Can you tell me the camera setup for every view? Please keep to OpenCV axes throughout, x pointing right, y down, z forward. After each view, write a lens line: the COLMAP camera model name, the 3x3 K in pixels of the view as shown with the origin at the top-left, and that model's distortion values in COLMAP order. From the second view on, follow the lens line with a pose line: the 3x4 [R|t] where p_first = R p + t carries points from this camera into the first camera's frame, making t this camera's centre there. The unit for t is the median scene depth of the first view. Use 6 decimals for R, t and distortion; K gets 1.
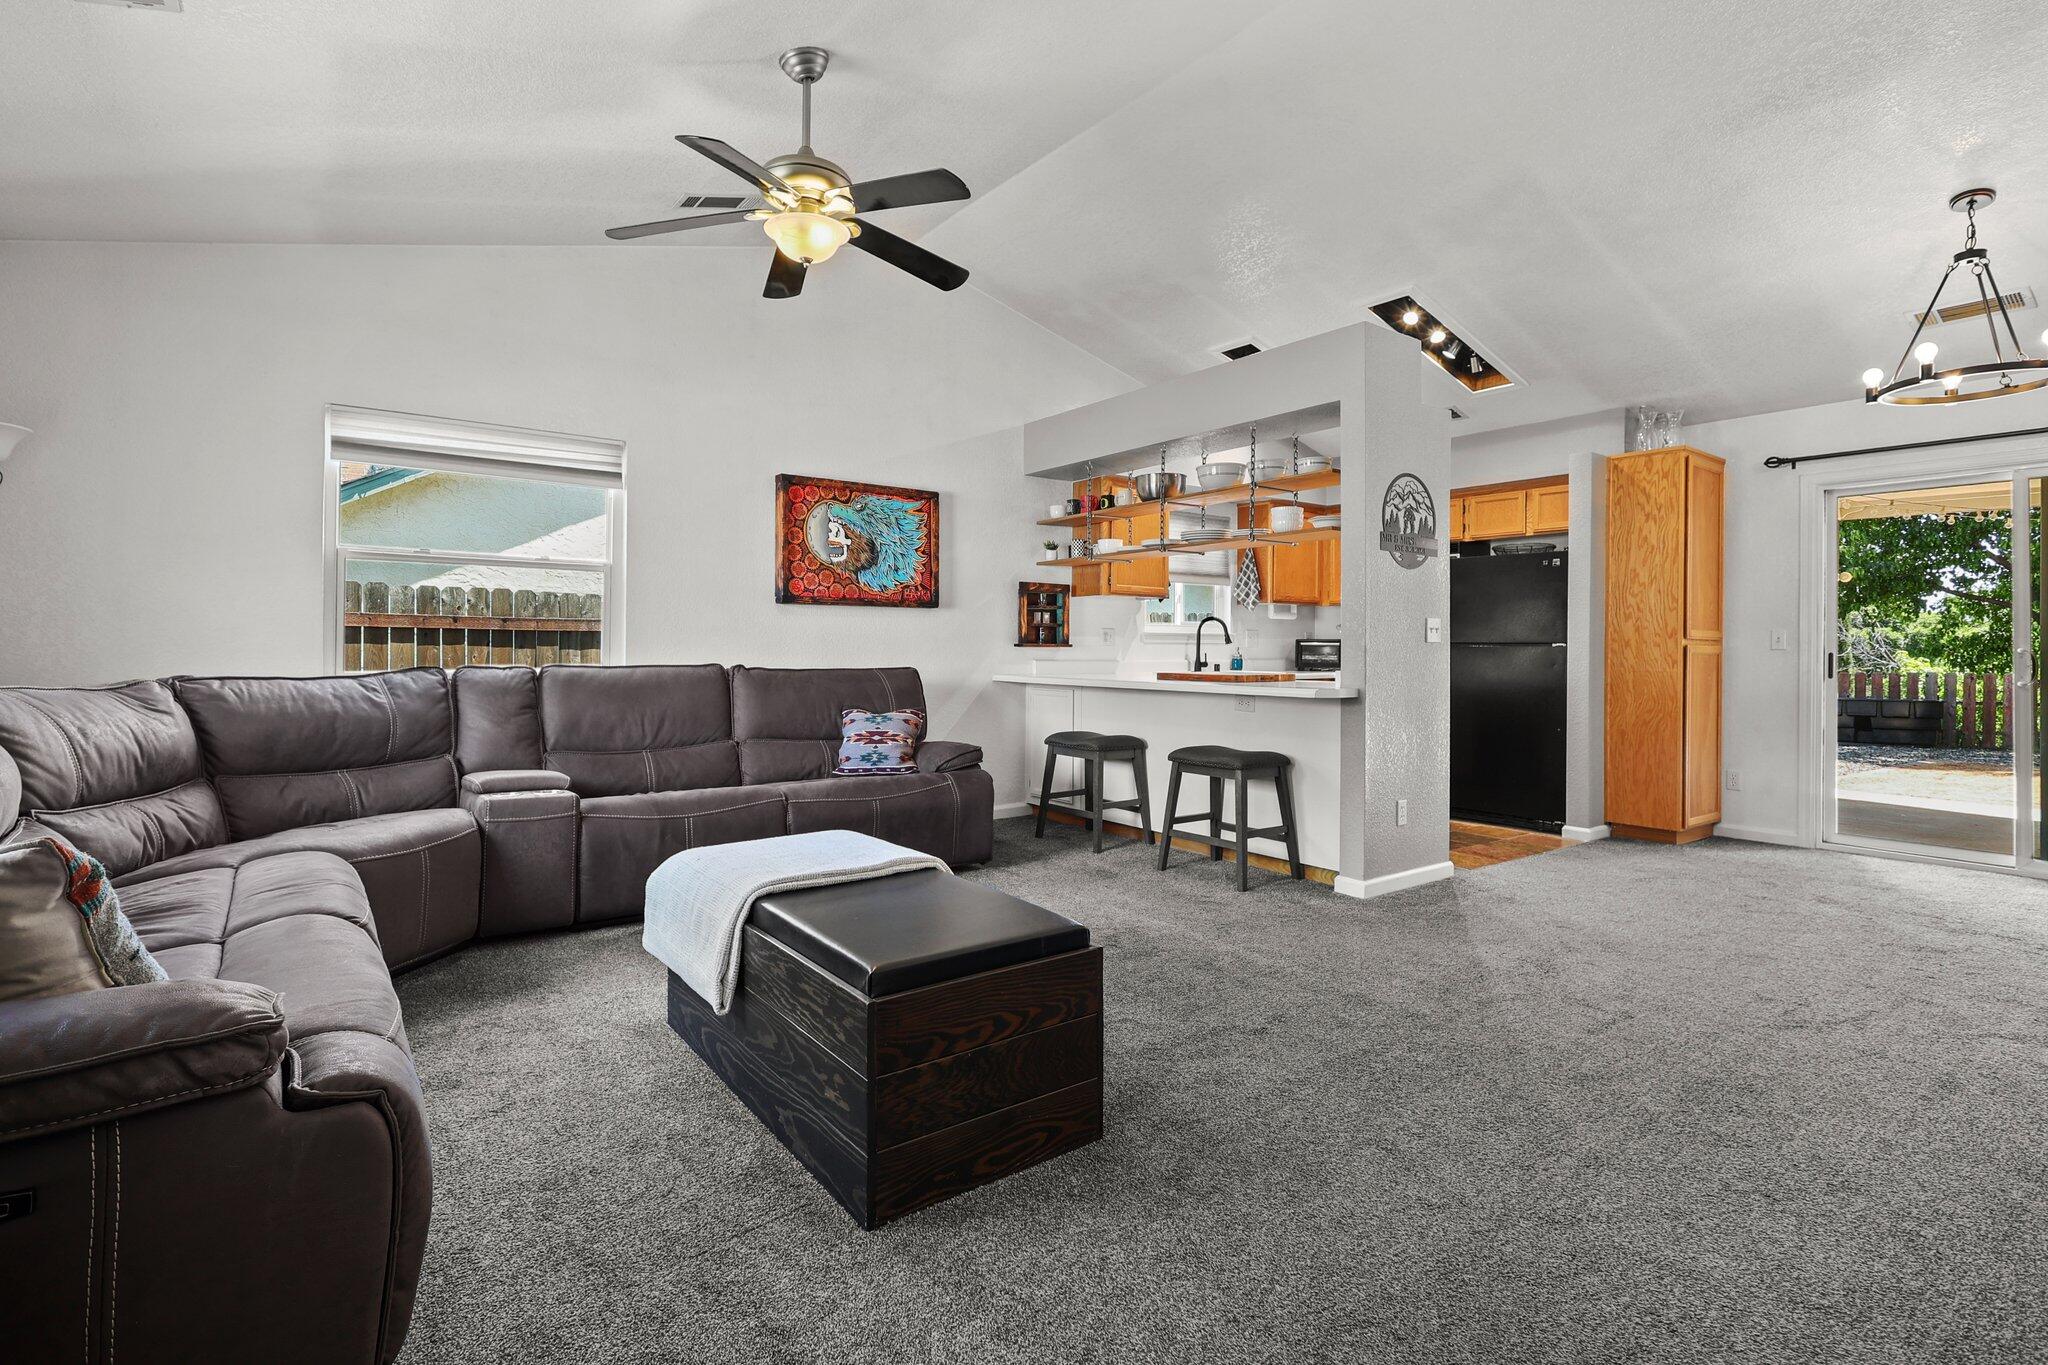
lens RADIAL K [[956.7, 0, 1015.9], [0, 956.7, 647.6], [0, 0, 1]] dist [0.001929, 0.000610]
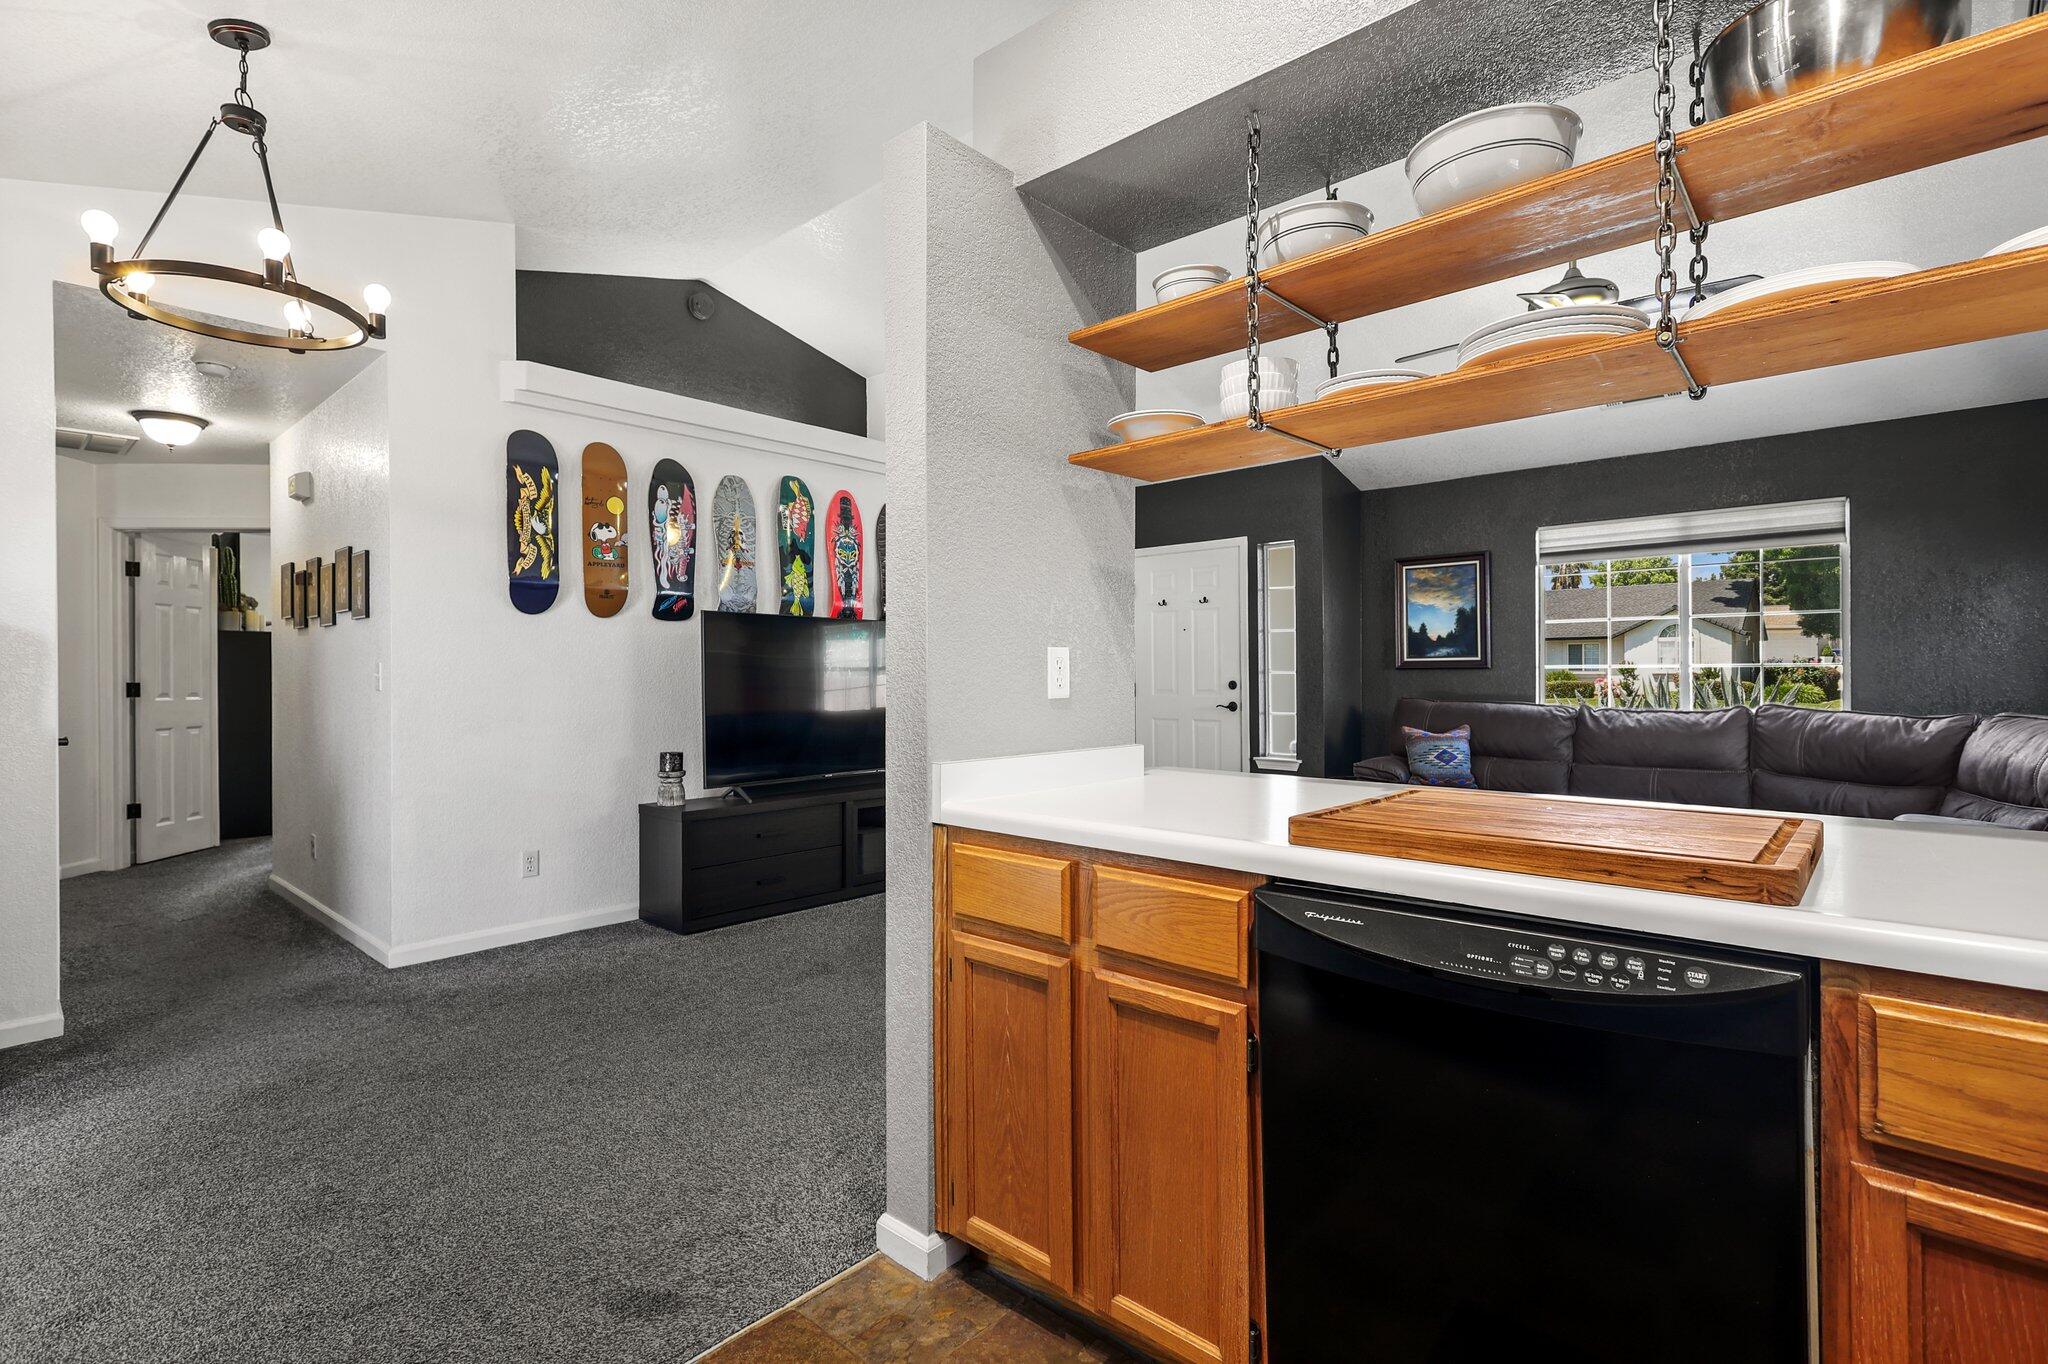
lens RADIAL K [[956.7, 0, 1017.0], [0, 956.7, 674.5], [0, 0, 1]] dist [0.001929, 0.000610]
pose [[-0.980364, -0.000962, -0.197193, 0.408329], [-0.000663, 0.999999, -0.001581, -0.012184], [0.197194, -0.001419, -0.980364, 1.199979]]
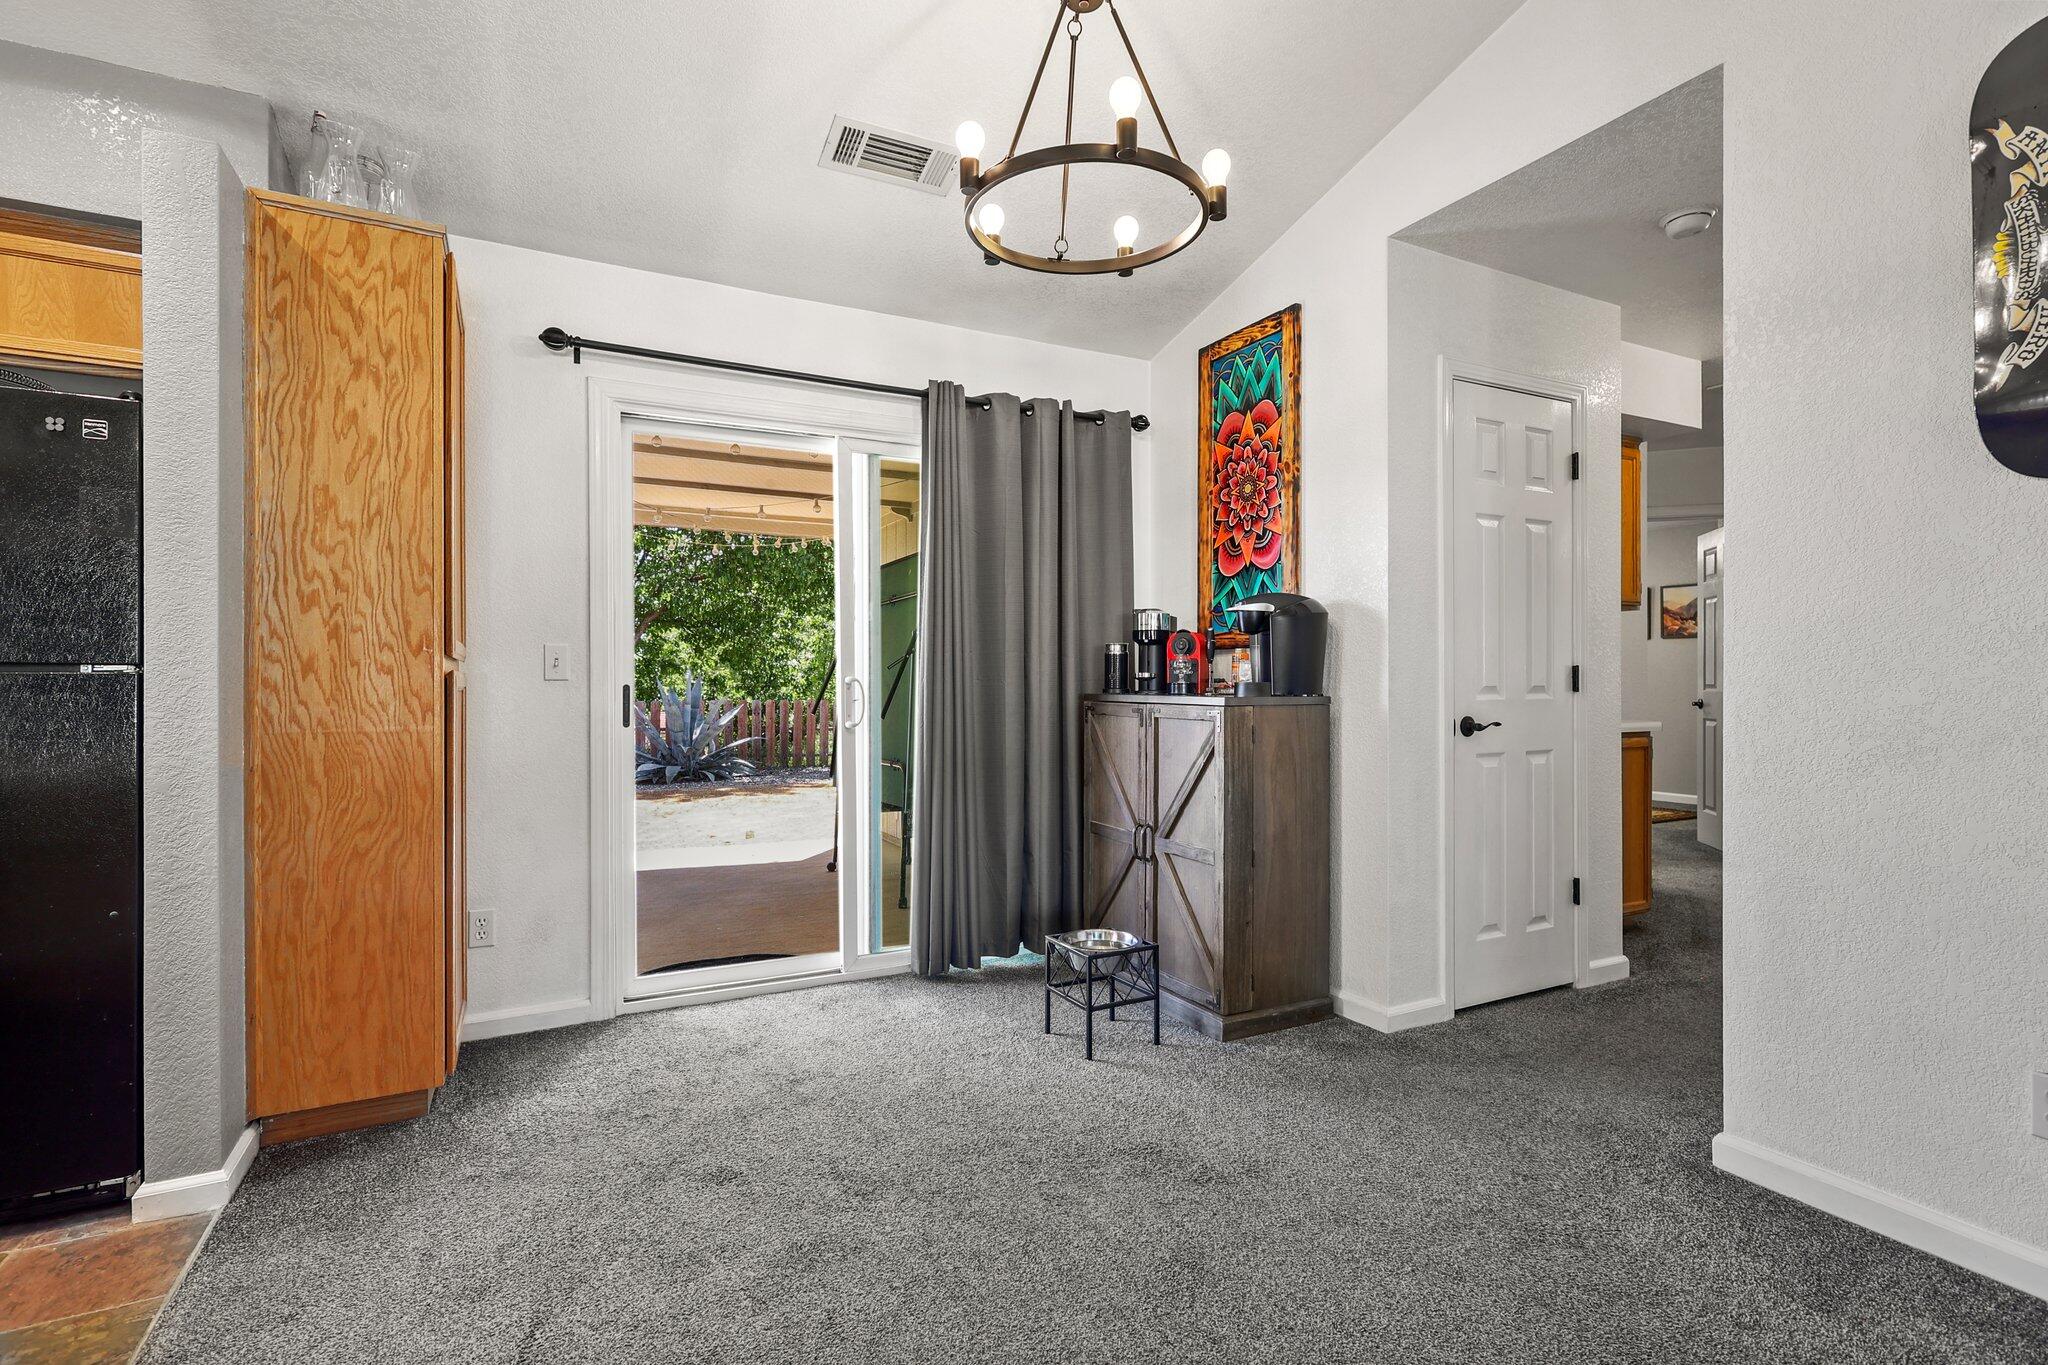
lens RADIAL K [[956.7, 0, 1031.0], [0, 956.7, 684.6], [0, 0, 1]] dist [0.001929, 0.000610]
pose [[0.147908, -0.009487, 0.988956, 0.283136], [0.001896, 0.999955, 0.009308, 0.000341], [-0.988999, 0.000499, 0.147919, 0.641496]]
